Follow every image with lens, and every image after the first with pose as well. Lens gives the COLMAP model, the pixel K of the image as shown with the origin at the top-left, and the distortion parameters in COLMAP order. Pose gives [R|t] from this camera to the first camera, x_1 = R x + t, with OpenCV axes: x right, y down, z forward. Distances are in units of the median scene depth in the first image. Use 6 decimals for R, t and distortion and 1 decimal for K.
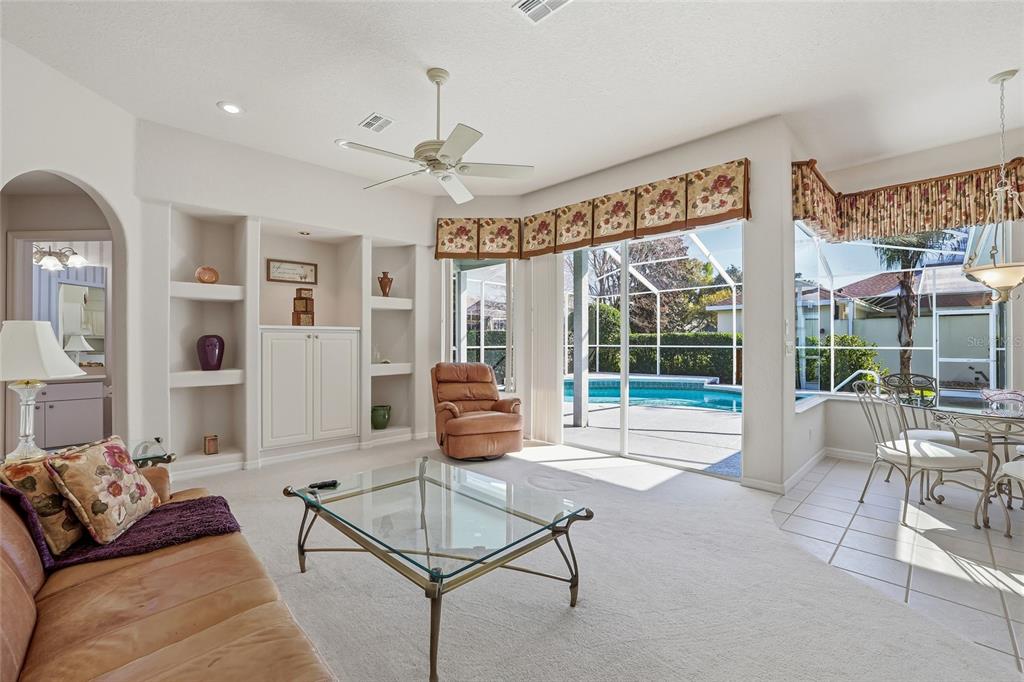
lens RADIAL K [[442.4, 0, 512.0], [0, 442.4, 341.0], [0, 0, 1]] dist [-0.035200, 0.014541]
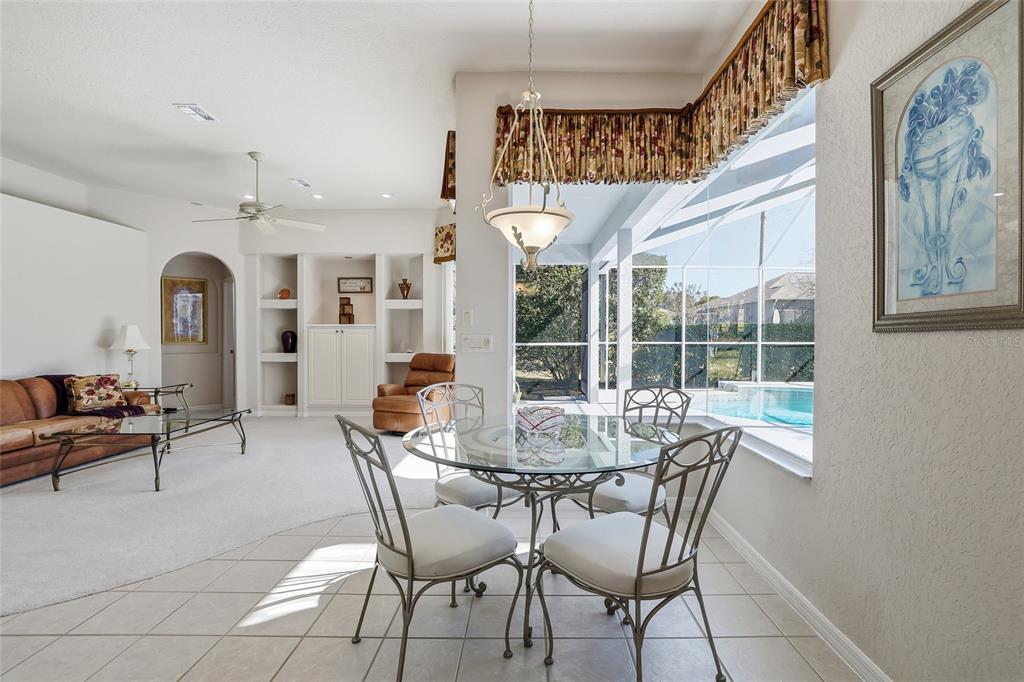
lens RADIAL K [[469.0, 0, 512.0], [0, 469.0, 341.0], [0, 0, 1]] dist [-0.002044, 0.000401]
pose [[0.707933, 0.011112, -0.706192, 0.937262], [-0.003319, 0.999918, 0.012406, 0.000115], [0.706272, -0.006439, 0.707912, 0.302391]]
